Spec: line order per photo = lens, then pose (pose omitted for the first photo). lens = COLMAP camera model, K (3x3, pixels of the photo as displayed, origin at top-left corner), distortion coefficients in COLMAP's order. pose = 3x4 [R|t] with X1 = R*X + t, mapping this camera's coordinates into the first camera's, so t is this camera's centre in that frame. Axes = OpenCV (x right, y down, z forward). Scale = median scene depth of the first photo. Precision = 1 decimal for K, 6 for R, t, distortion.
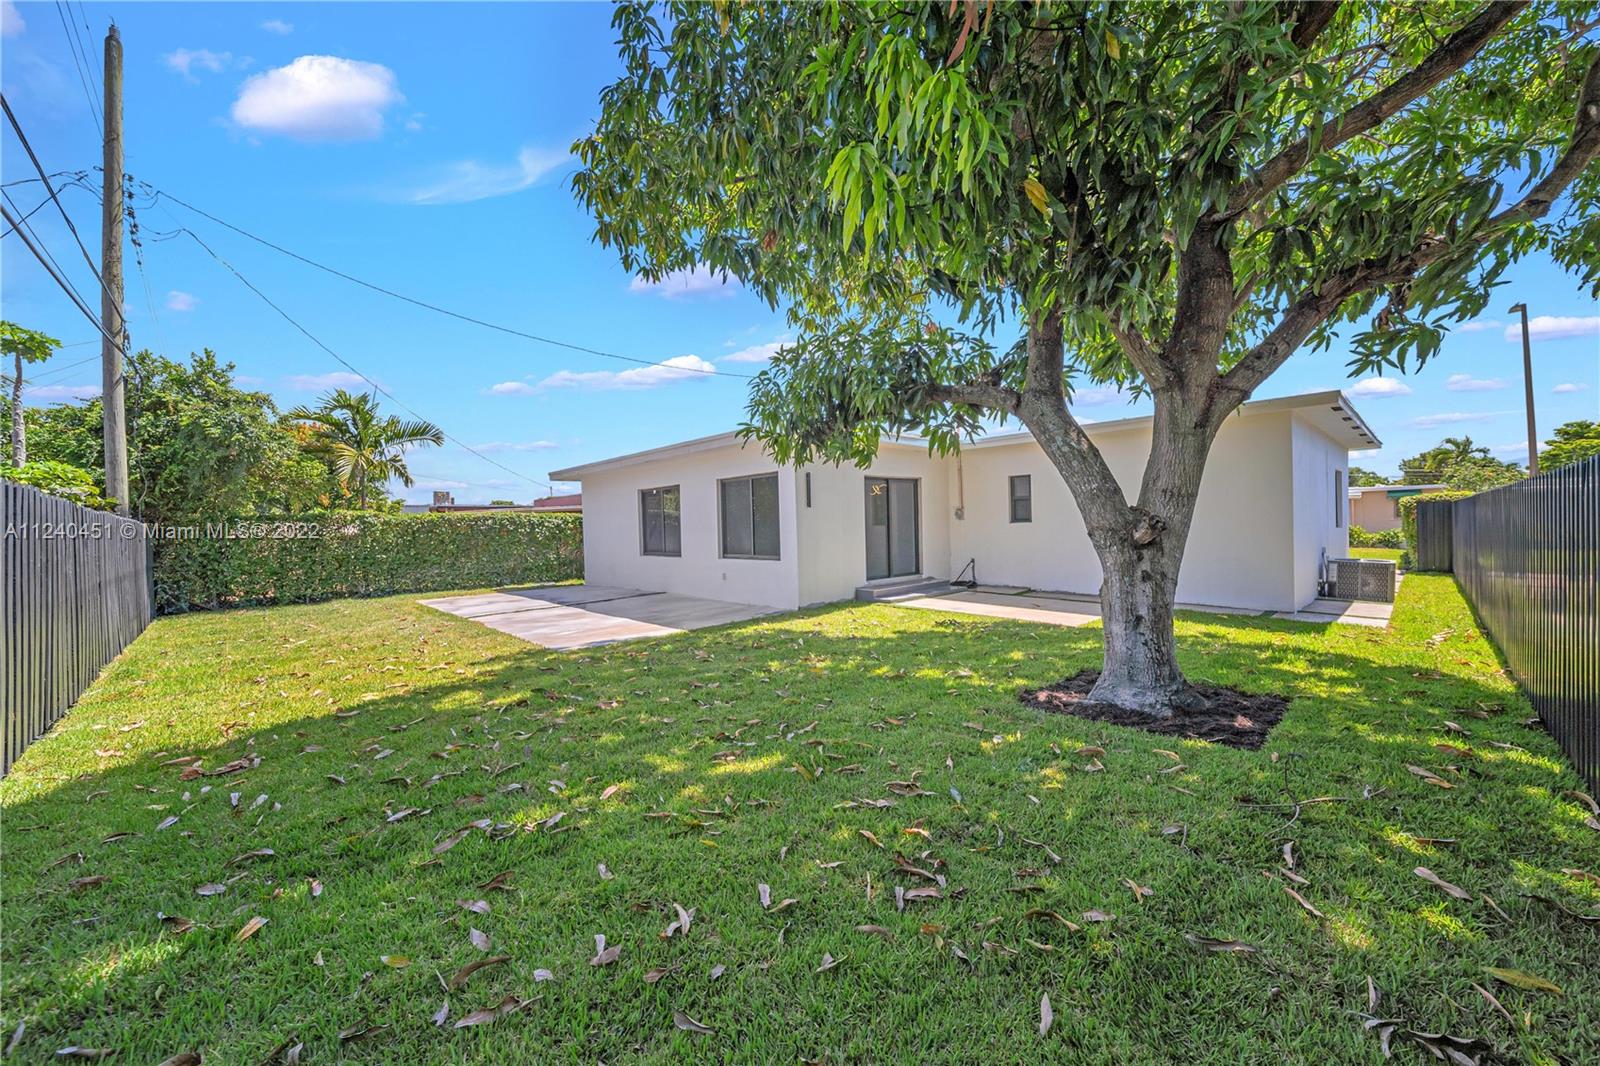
lens RADIAL K [[594.4, 0, 799.6], [0, 594.4, 534.8], [0, 0, 1]] dist [0.010090, 0.000035]
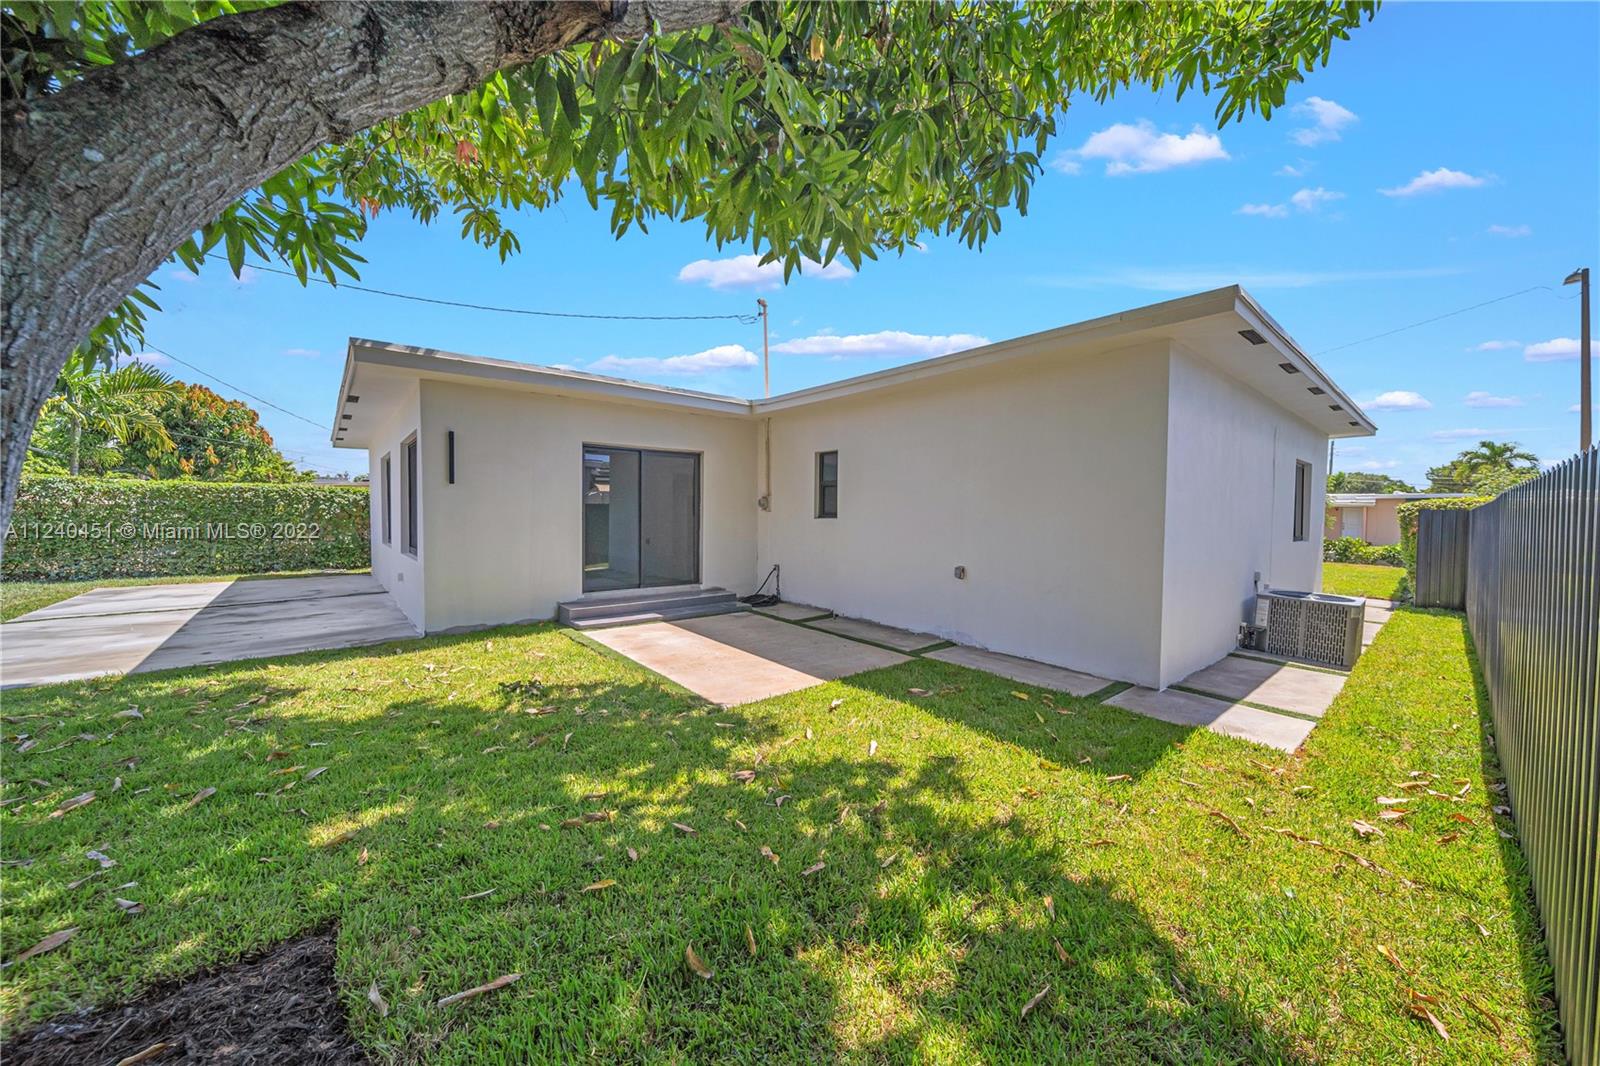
lens RADIAL K [[565.1, 0, 802.4], [0, 565.1, 532.3], [0, 0, 1]] dist [0.009244, -0.000103]
pose [[0.998221, 0.037414, -0.046432, 0.385182], [-0.036659, 0.999183, 0.017021, -0.014319], [0.047031, -0.015288, 0.998776, 0.335671]]
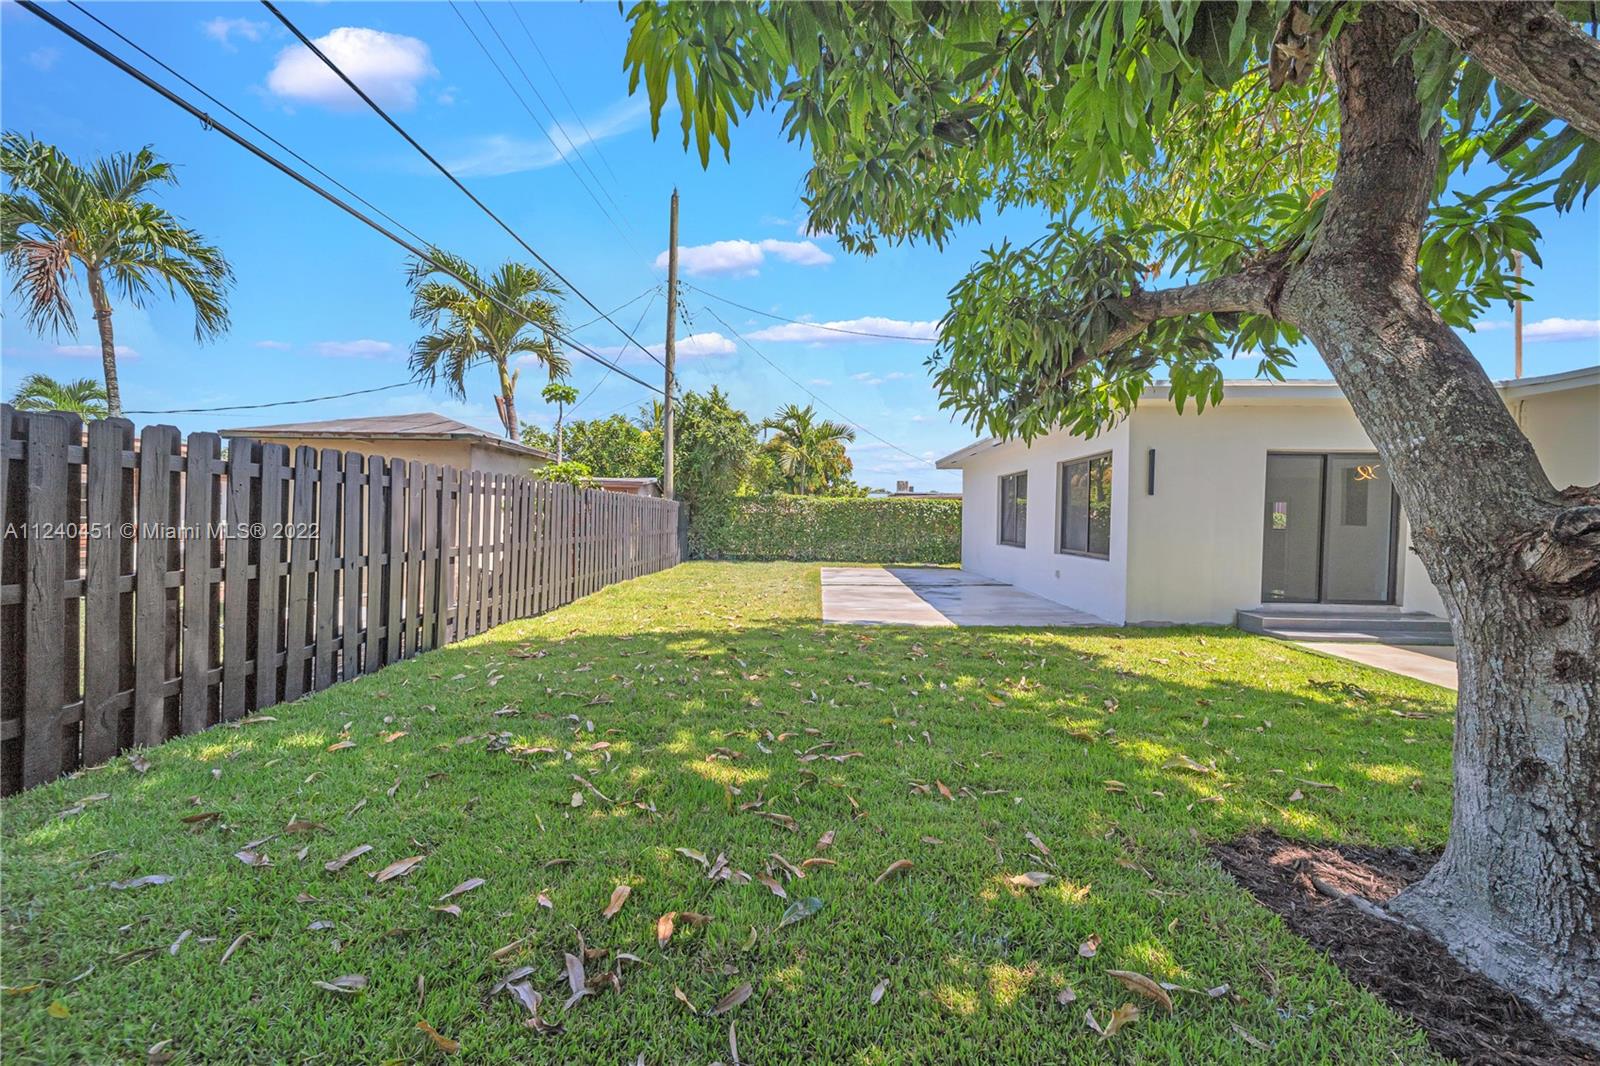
lens RADIAL K [[567.9, 0, 806.0], [0, 567.9, 530.8], [0, 0, 1]] dist [-0.001567, -0.000198]
pose [[0.710921, 0.055053, -0.701114, 0.187487], [-0.045429, 0.998444, 0.032336, -0.003261], [0.701803, 0.008862, 0.712316, 0.150815]]
